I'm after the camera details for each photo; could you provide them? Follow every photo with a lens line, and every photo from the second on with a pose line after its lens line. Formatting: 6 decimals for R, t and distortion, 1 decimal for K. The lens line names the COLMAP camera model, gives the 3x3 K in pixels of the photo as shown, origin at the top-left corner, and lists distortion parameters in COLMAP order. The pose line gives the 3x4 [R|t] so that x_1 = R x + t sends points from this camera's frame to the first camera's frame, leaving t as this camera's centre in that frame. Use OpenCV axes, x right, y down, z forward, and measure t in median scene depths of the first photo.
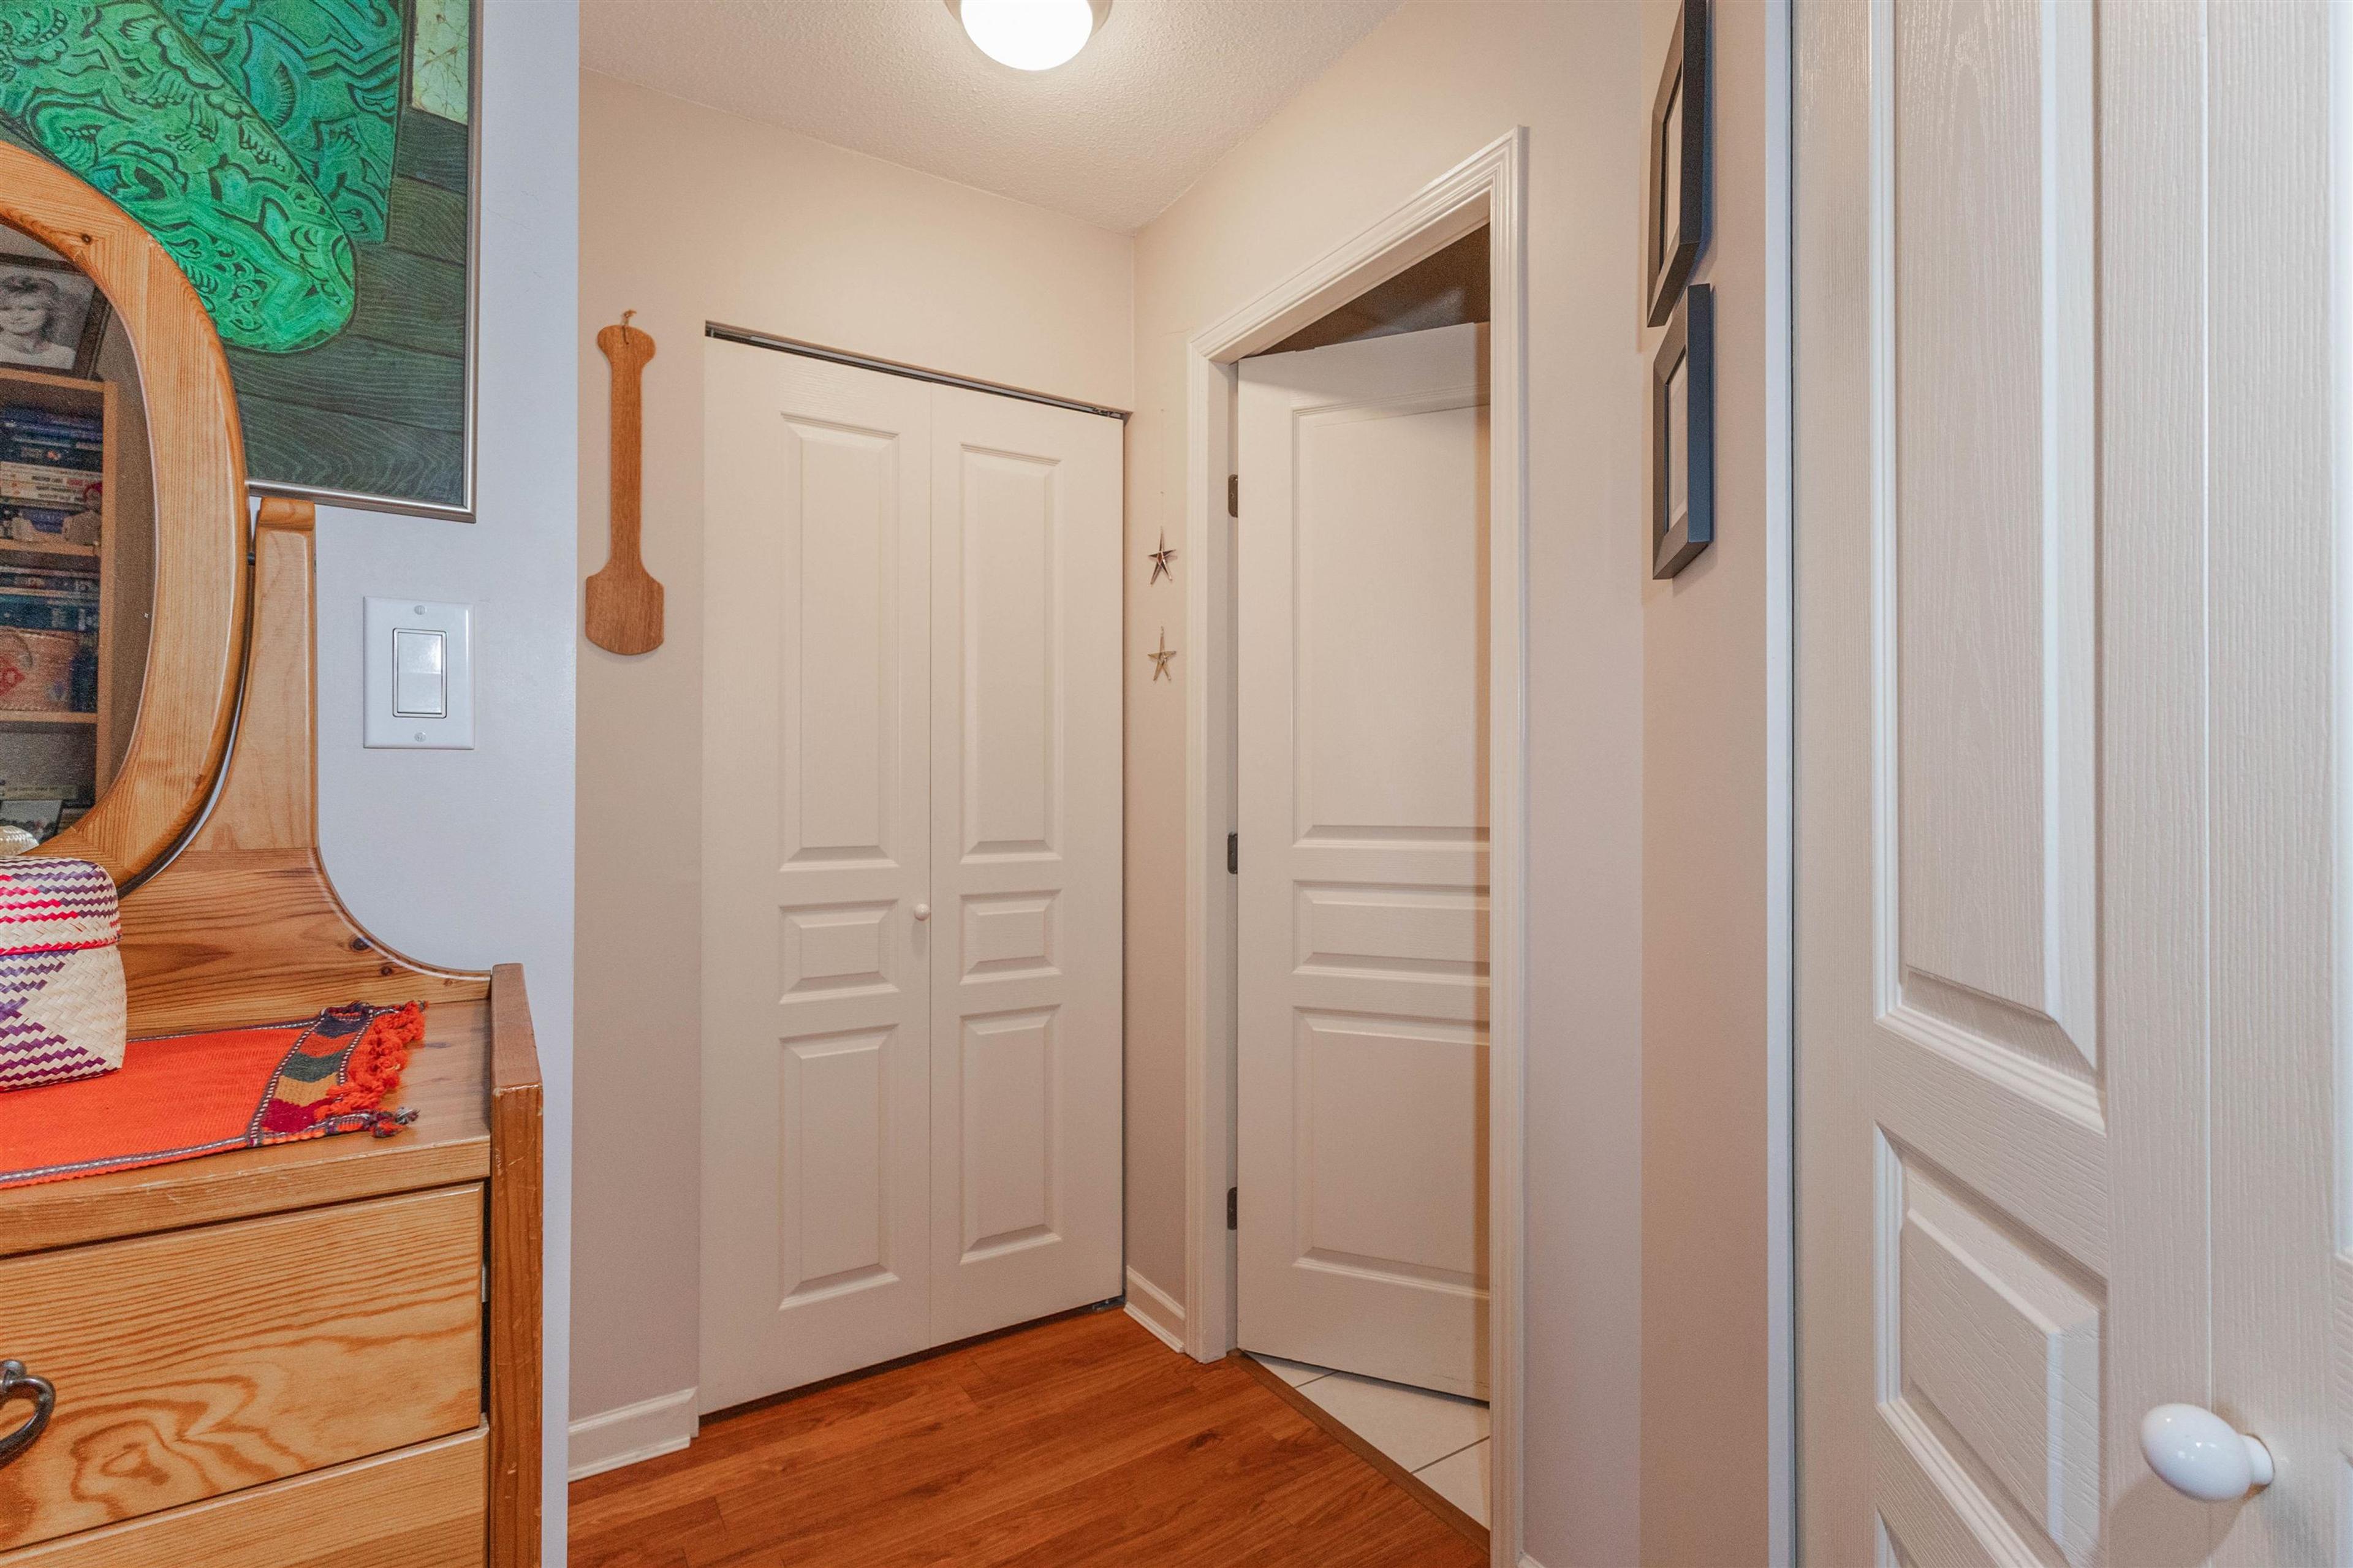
lens RADIAL K [[1089.9, 0, 1176.8], [0, 1089.9, 783.0], [0, 0, 1]] dist [0.000629, 0.001493]
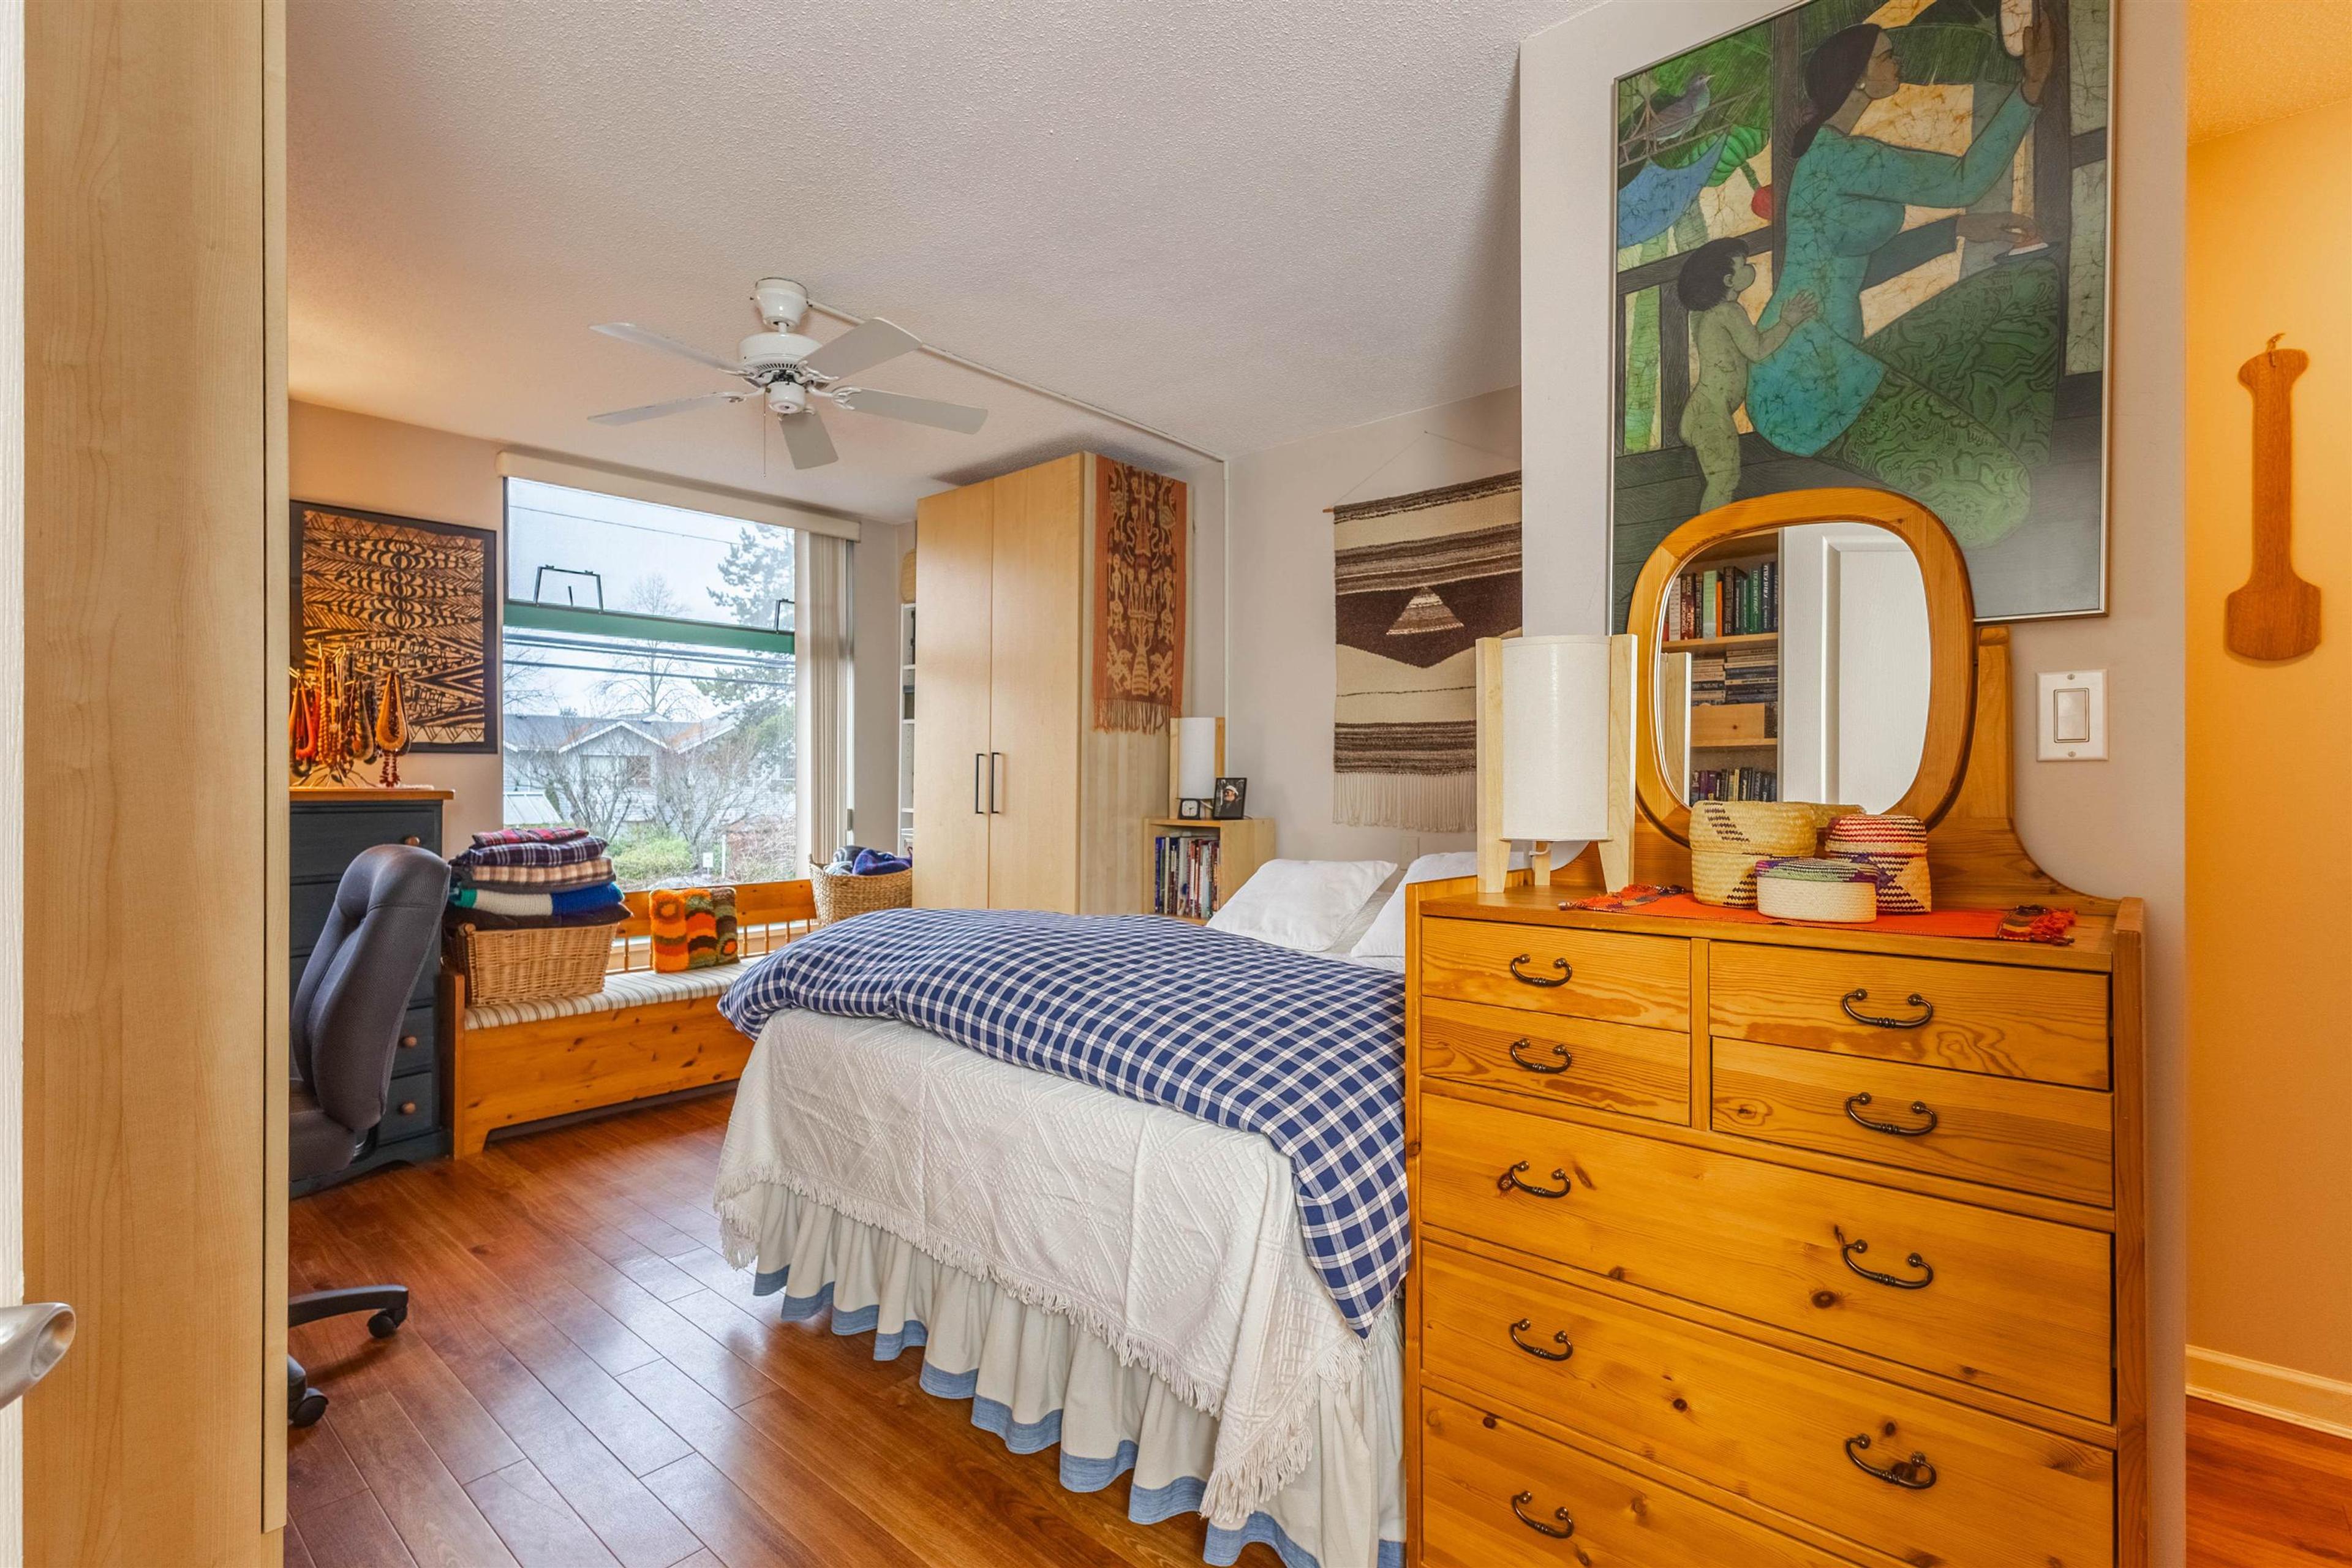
lens RADIAL K [[1089.4, 0, 1177.5], [0, 1089.4, 778.1], [0, 0, 1]] dist [0.000629, 0.001493]
pose [[0.275946, -0.003404, -0.961167, 0.568248], [0.006578, 0.999977, -0.001653, -0.013109], [0.961151, -0.005867, 0.275962, -0.828966]]
